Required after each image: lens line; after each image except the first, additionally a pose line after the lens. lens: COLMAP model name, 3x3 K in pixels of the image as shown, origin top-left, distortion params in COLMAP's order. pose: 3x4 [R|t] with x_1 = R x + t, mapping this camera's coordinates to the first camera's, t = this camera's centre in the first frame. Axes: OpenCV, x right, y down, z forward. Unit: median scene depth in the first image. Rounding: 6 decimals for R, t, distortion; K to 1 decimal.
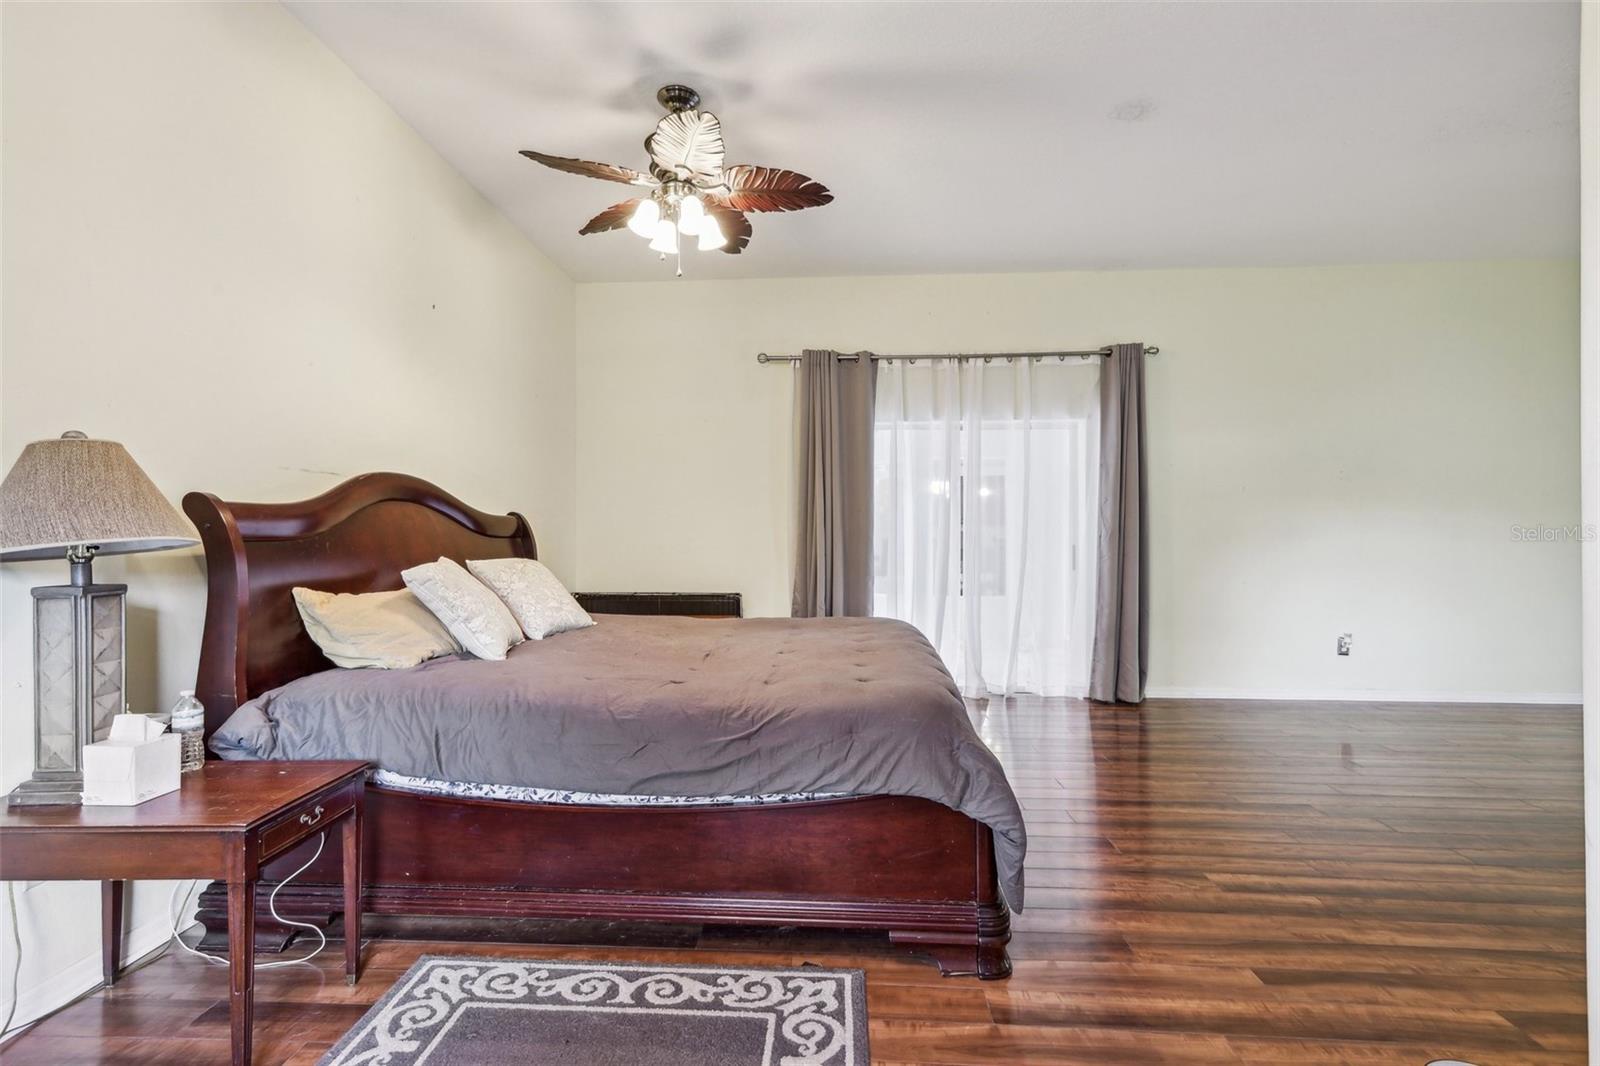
lens RADIAL K [[739.8, 0, 803.8], [0, 739.8, 523.5], [0, 0, 1]] dist [-0.004260, 0.011687]
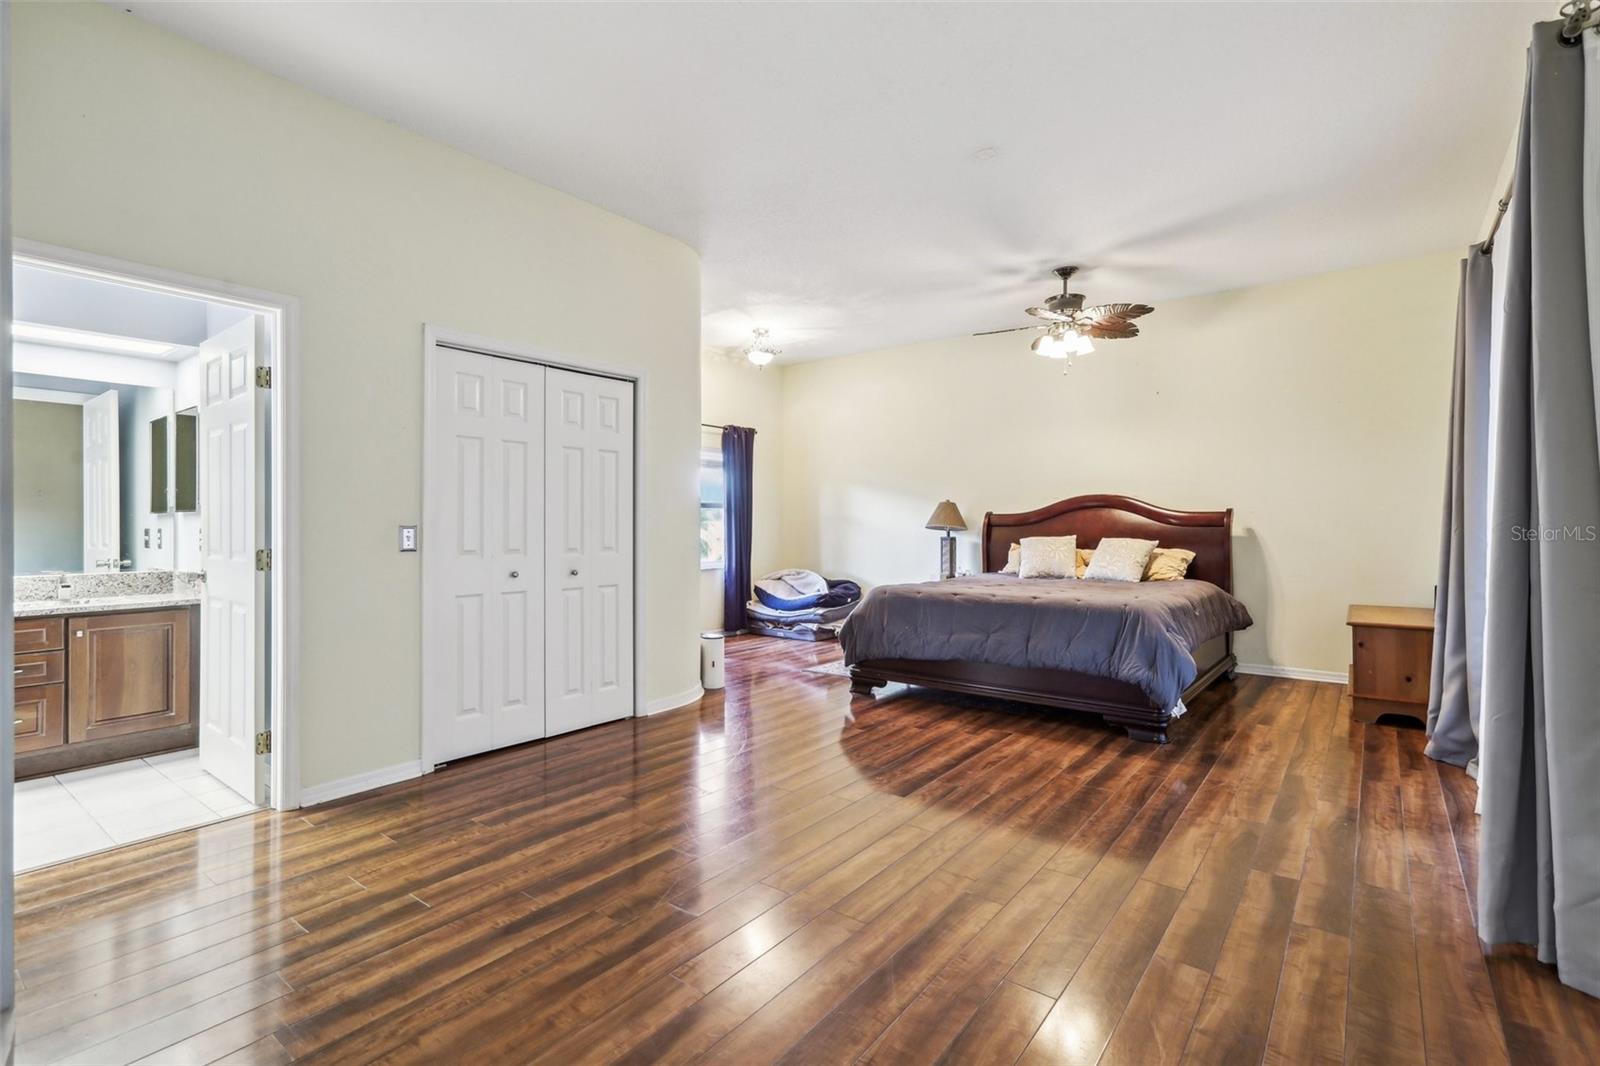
lens RADIAL K [[739.8, 0, 803.8], [0, 739.8, 523.5], [0, 0, 1]] dist [-0.004260, 0.011687]
pose [[-0.554171, -0.002314, -0.832400, 0.978720], [0.003955, 0.999978, -0.005413, 0.010188], [0.832394, -0.006292, -0.554149, 0.887084]]
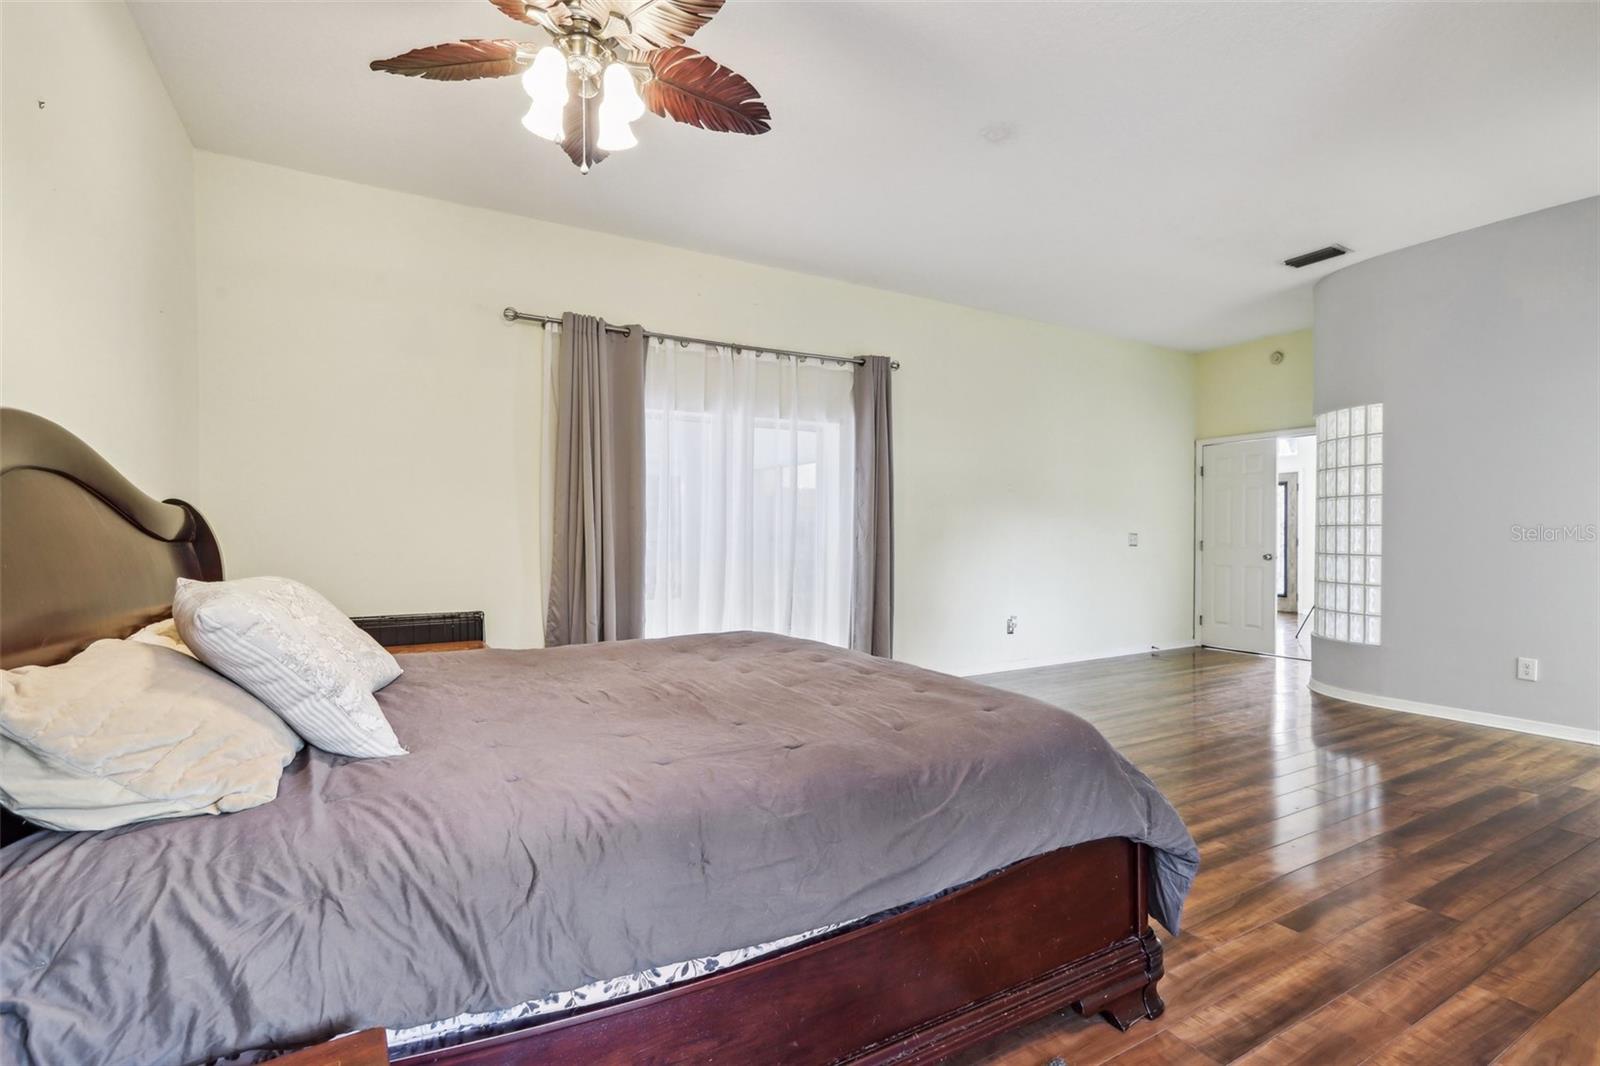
lens RADIAL K [[733.2, 0, 796.4], [0, 733.2, 531.8], [0, 0, 1]] dist [-0.005421, 0.012209]
pose [[0.839204, 0.001282, 0.543815, -0.233212], [-0.005964, 0.999959, 0.006846, 0.002852], [-0.543784, -0.008989, 0.839177, 0.178984]]
